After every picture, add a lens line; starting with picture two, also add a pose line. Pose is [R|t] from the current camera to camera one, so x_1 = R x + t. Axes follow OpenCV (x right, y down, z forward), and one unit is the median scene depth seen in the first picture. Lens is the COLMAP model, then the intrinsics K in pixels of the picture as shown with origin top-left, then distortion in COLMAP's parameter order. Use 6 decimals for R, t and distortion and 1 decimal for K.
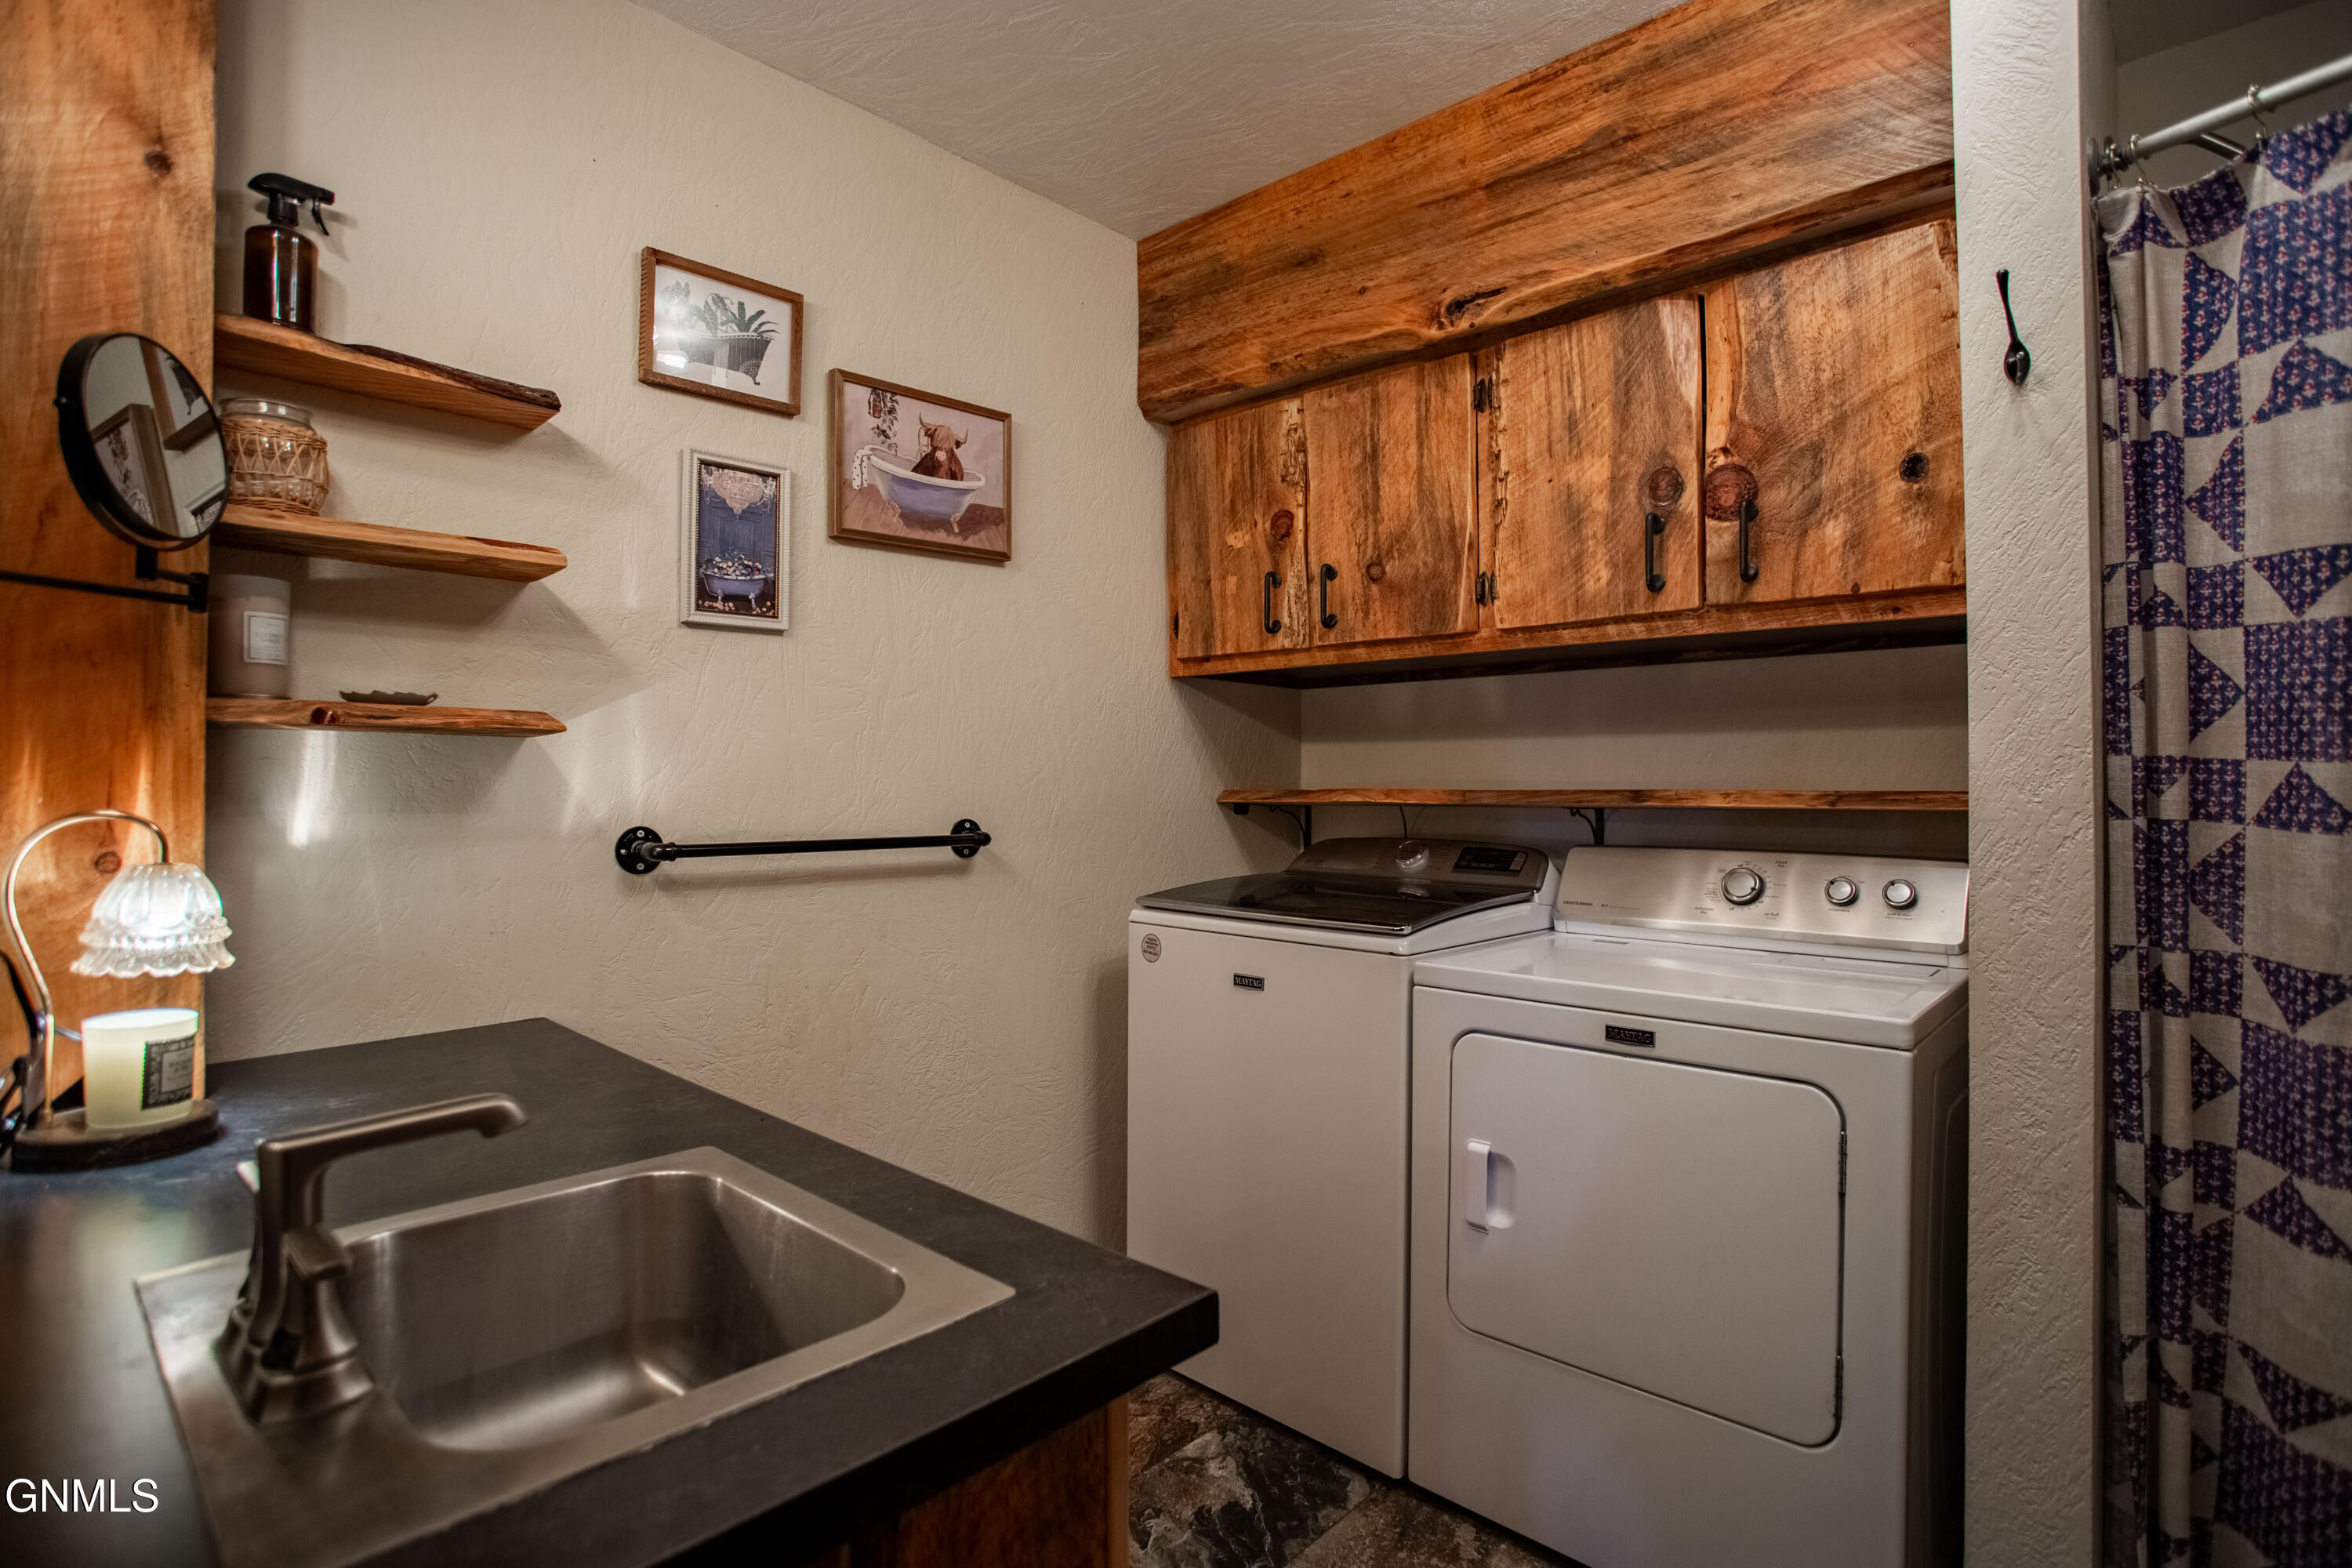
lens RADIAL K [[1134.8, 0, 1182.2], [0, 1134.8, 770.4], [0, 0, 1]] dist [-0.062335, 0.023678]
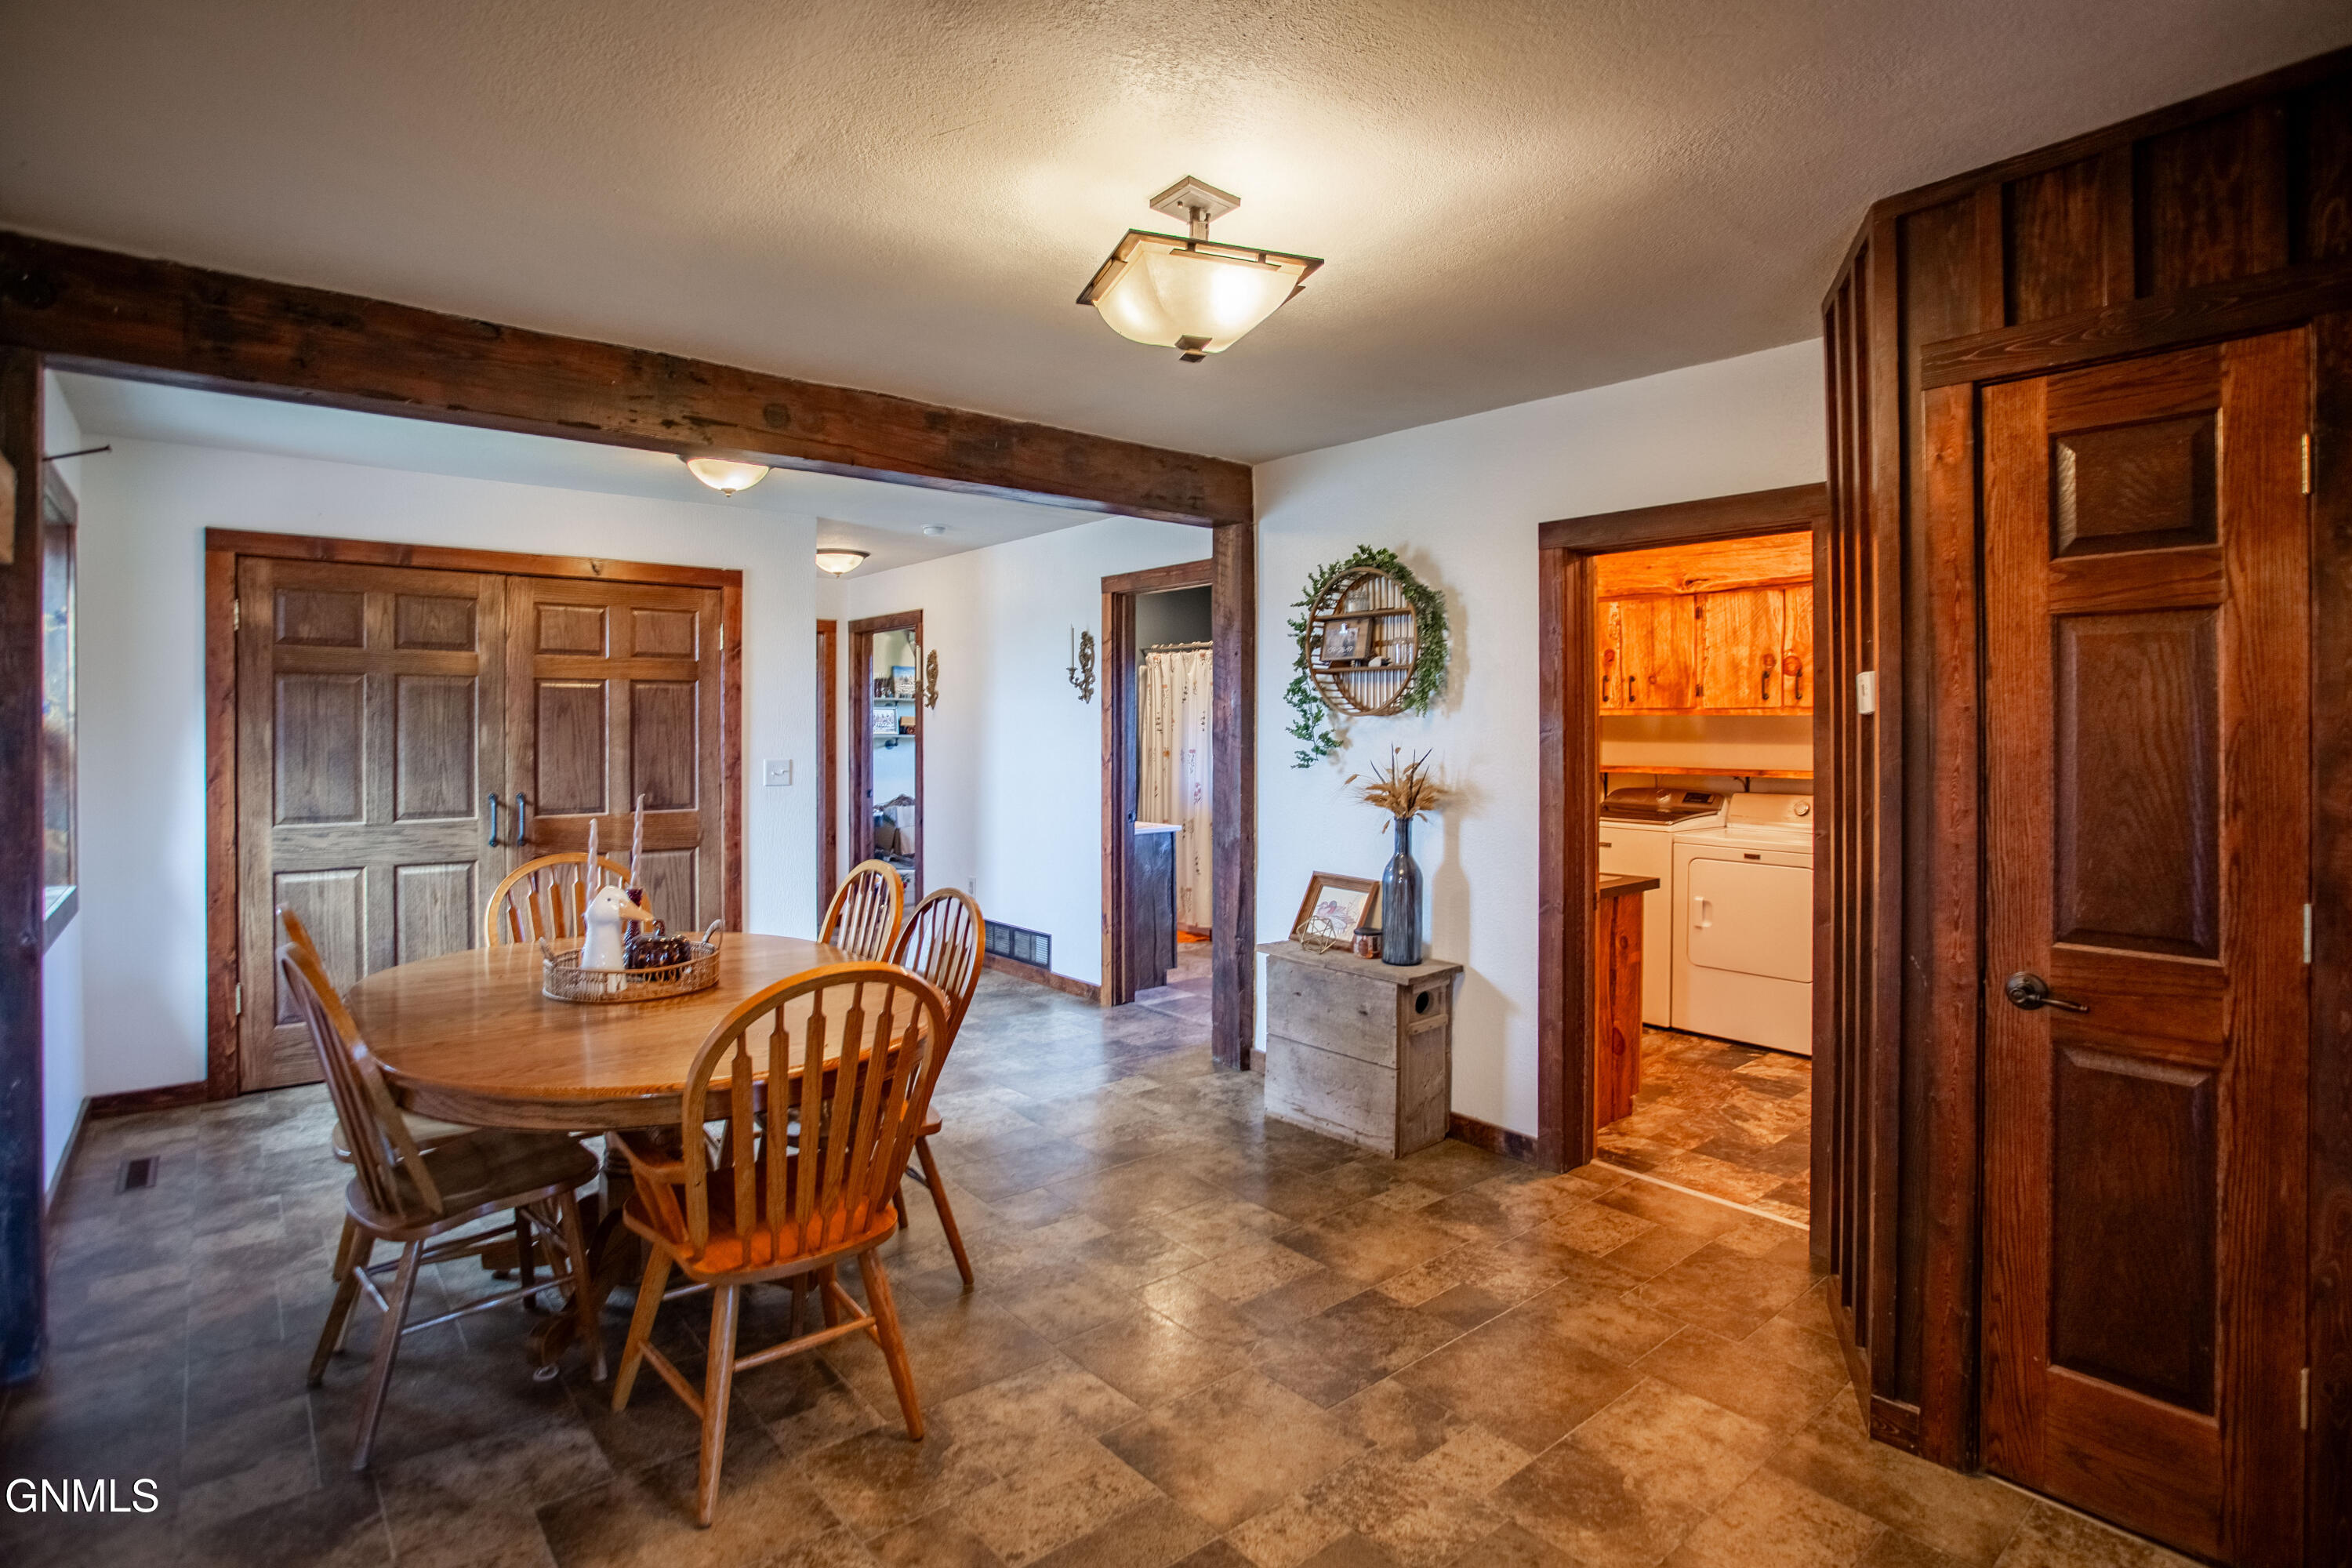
lens RADIAL K [[1164.7, 0, 1252.3], [0, 1164.7, 715.5], [0, 0, 1]] dist [-0.031723, -0.000030]
pose [[0.997153, 0.001159, -0.075398, -0.578200], [-0.000664, 0.999978, 0.006585, -0.131818], [0.075404, -0.006517, 0.997132, -1.803459]]
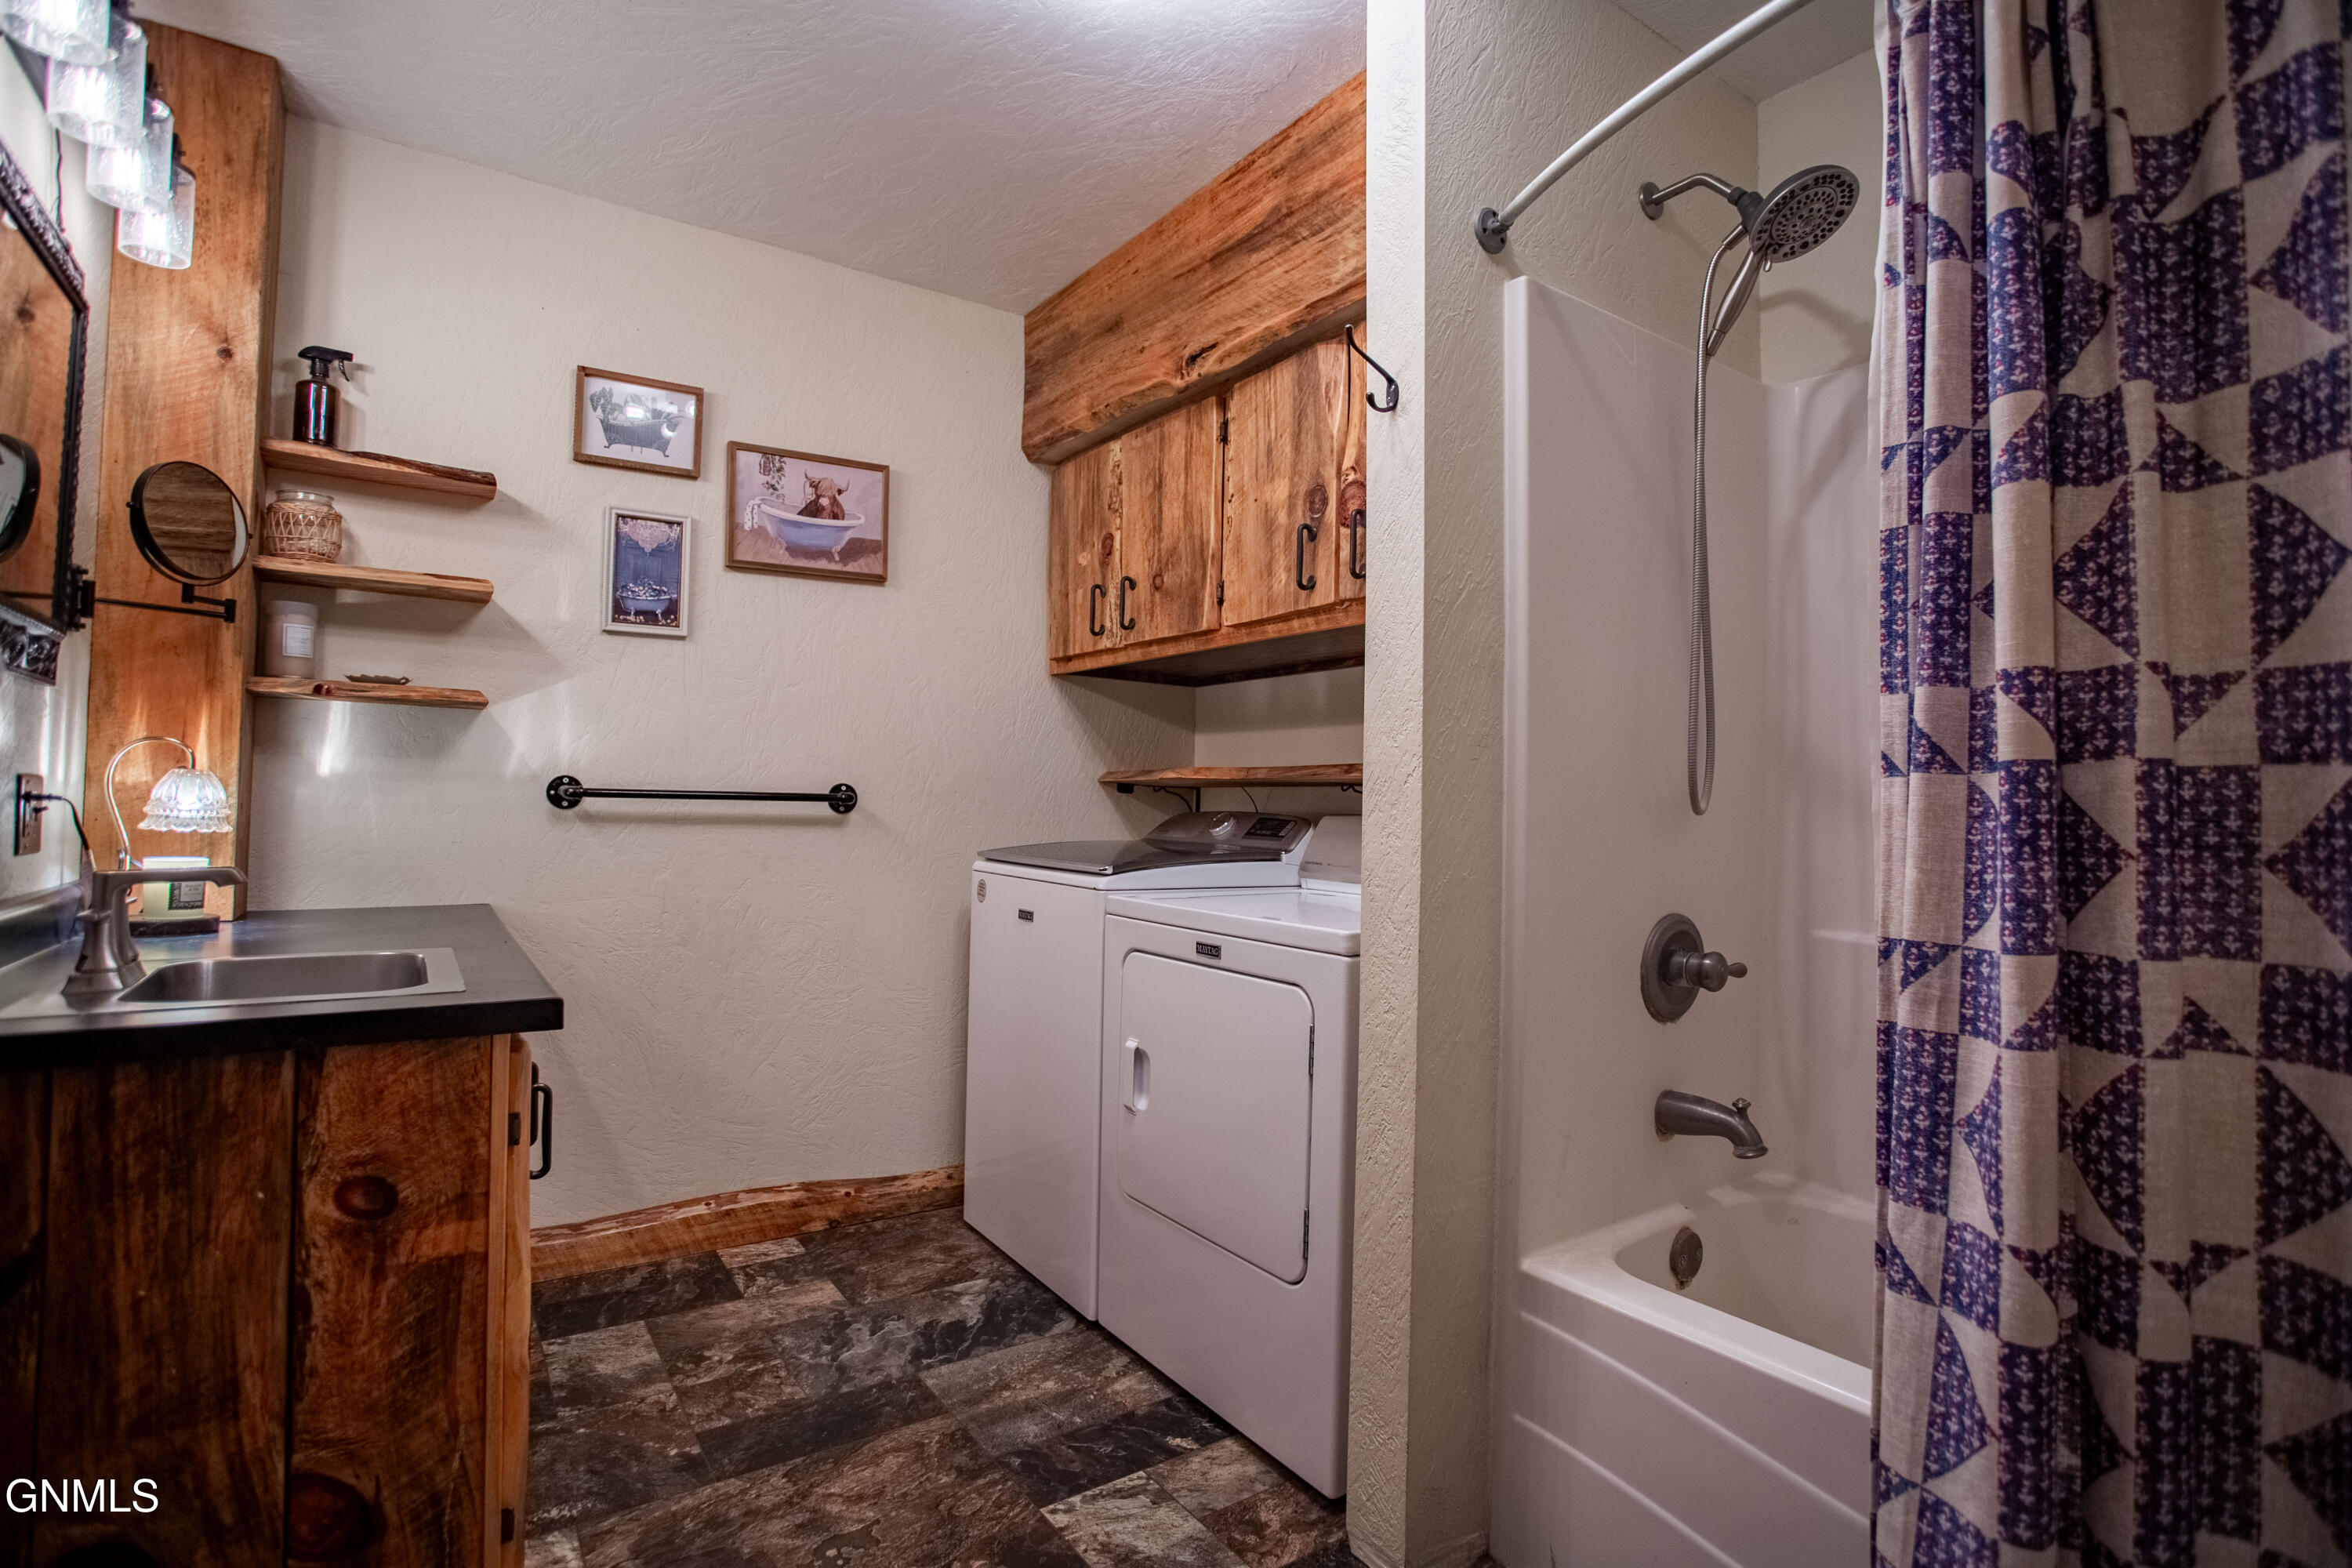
lens RADIAL K [[1139.0, 0, 1189.6], [0, 1139.0, 771.3], [0, 0, 1]] dist [-0.070316, 0.030984]
pose [[0.976401, 0.011464, -0.215663, 0.533491], [-0.015939, 0.999692, -0.019020, 0.054017], [0.215379, 0.022009, 0.976283, -0.185962]]
